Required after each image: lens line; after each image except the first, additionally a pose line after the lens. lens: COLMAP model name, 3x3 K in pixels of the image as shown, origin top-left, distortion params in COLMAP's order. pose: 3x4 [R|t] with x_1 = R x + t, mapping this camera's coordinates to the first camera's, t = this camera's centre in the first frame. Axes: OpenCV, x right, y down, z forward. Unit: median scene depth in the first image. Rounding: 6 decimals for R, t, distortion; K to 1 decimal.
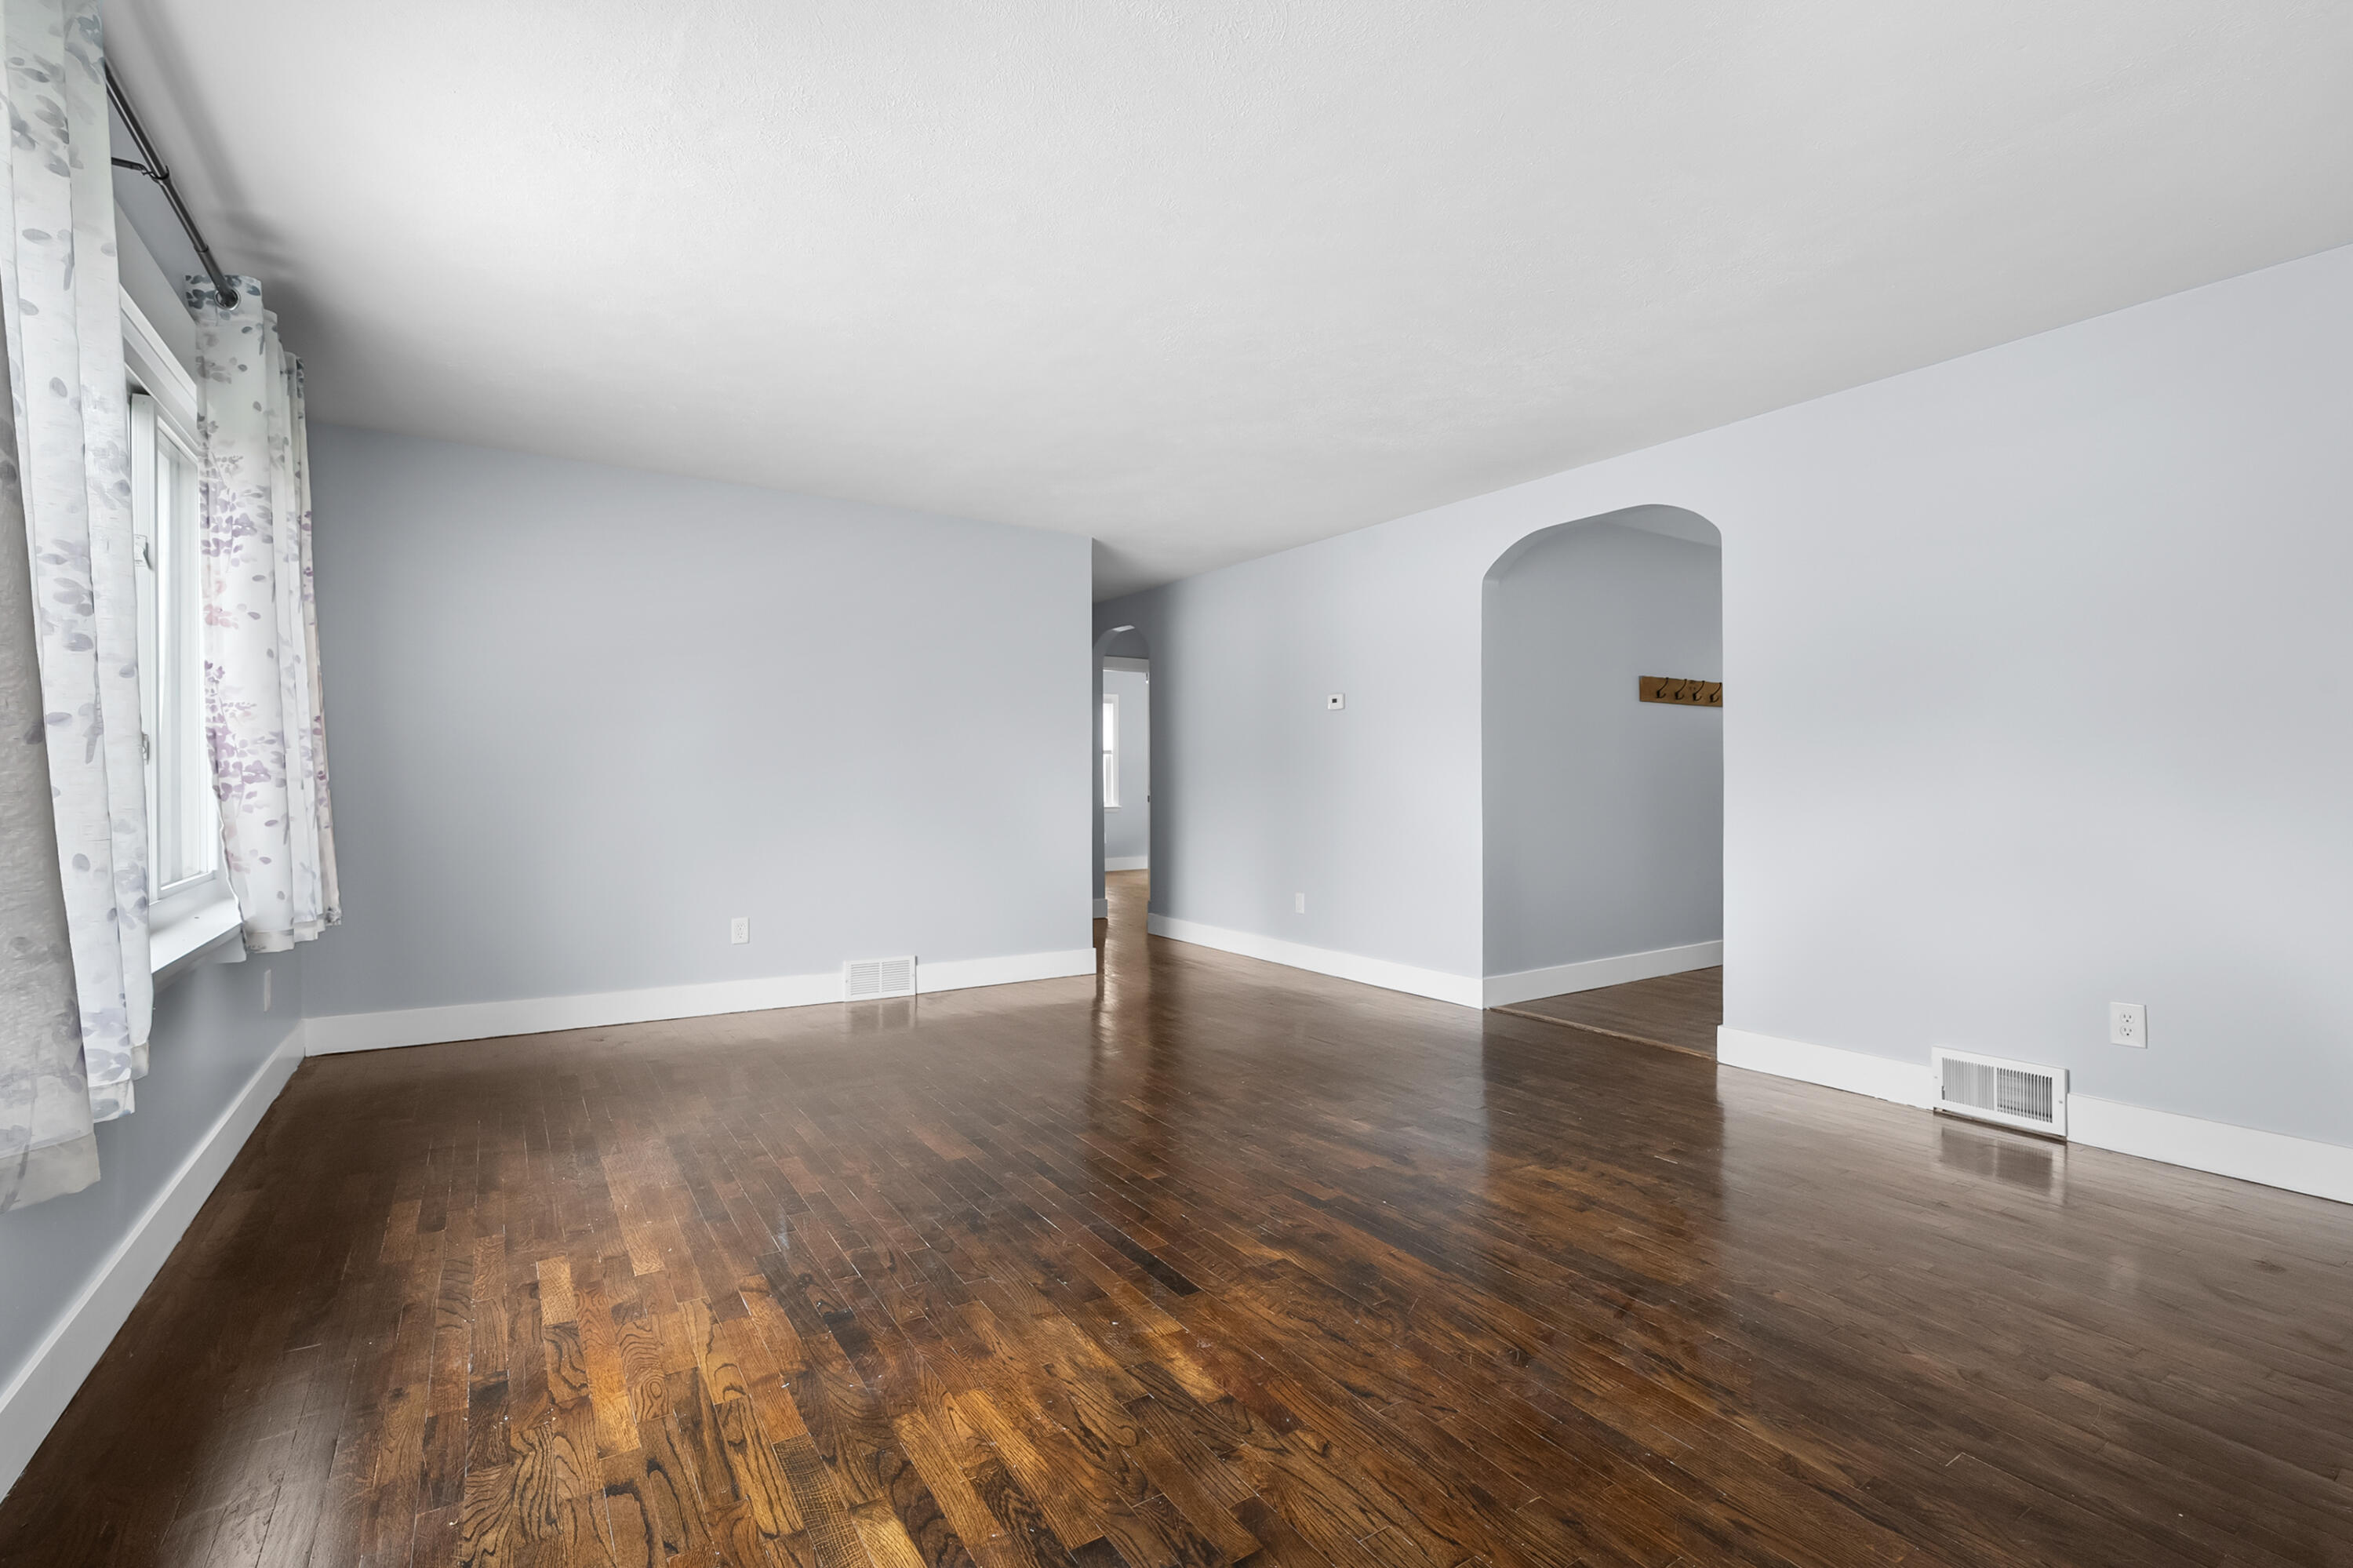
lens RADIAL K [[1061.1, 0, 1192.4], [0, 1061.1, 778.3], [0, 0, 1]] dist [0.000033, 0.000117]
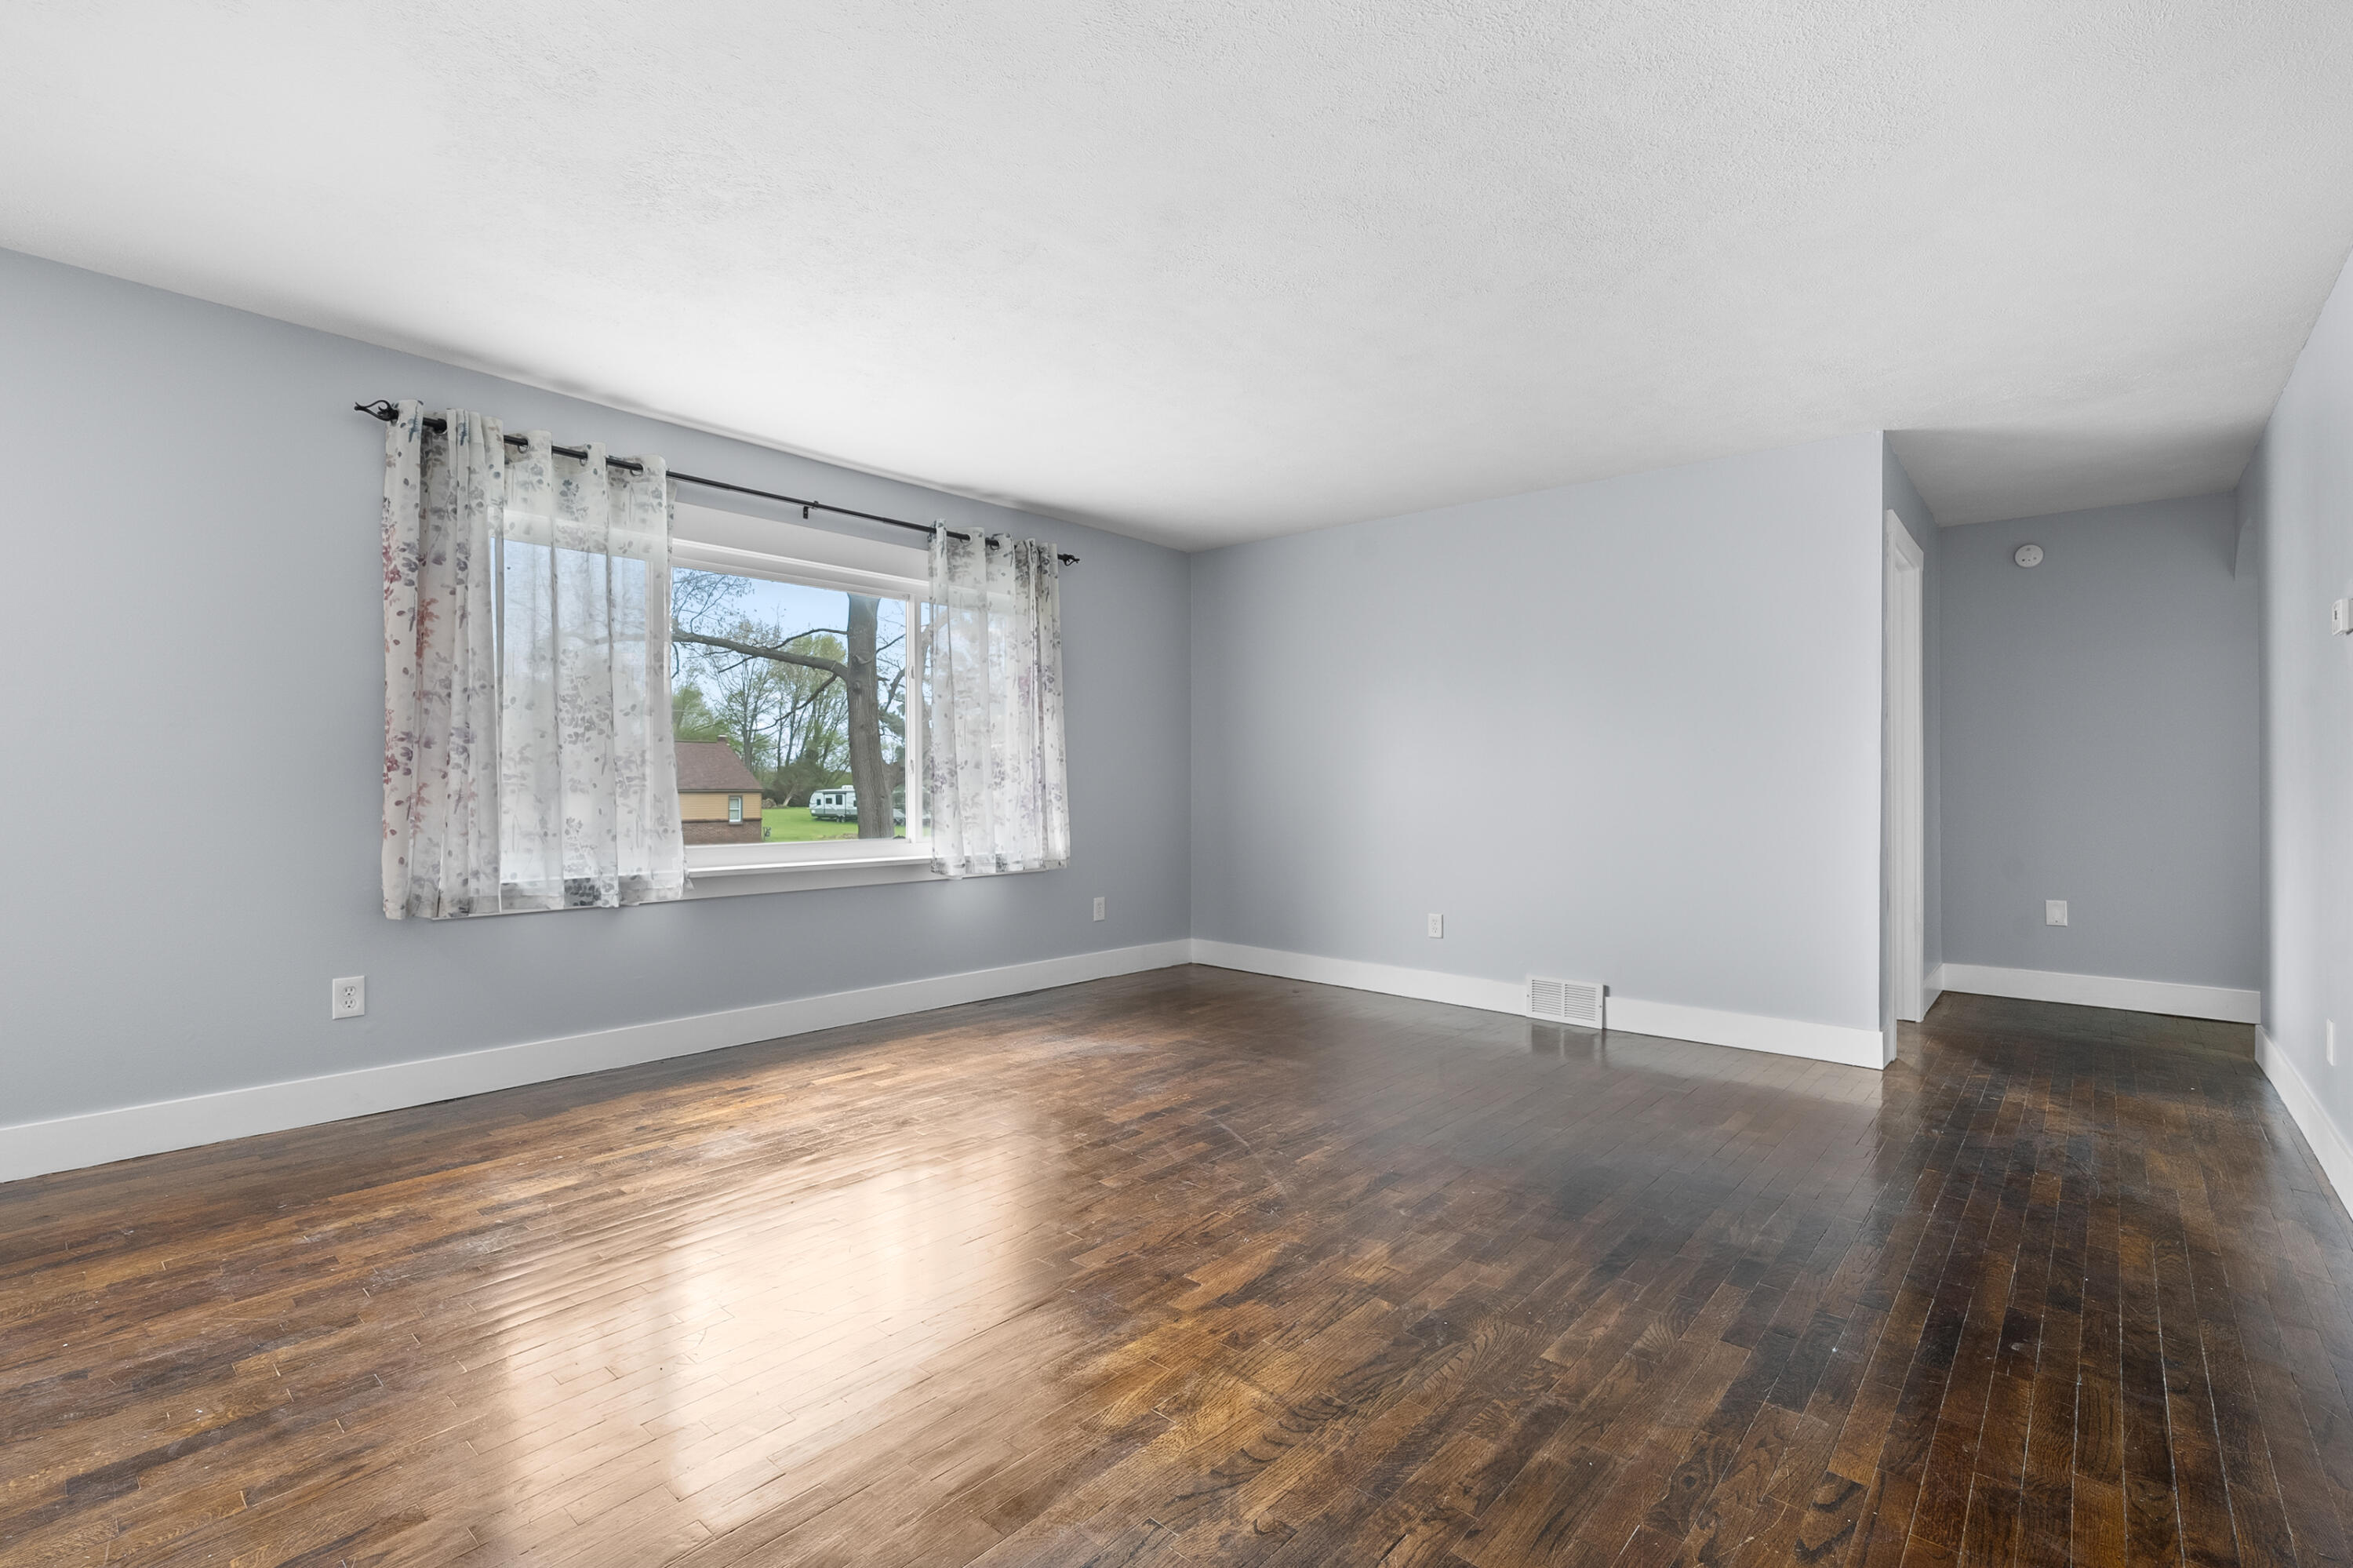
lens RADIAL K [[1061.1, 0, 1187.1], [0, 1061.1, 790.9], [0, 0, 1]] dist [0.000033, 0.000117]
pose [[0.257688, 0.003893, -0.966220, 0.956094], [0.000953, 0.999990, 0.004283, 0.003109], [0.966228, -0.002024, 0.257682, 0.828733]]
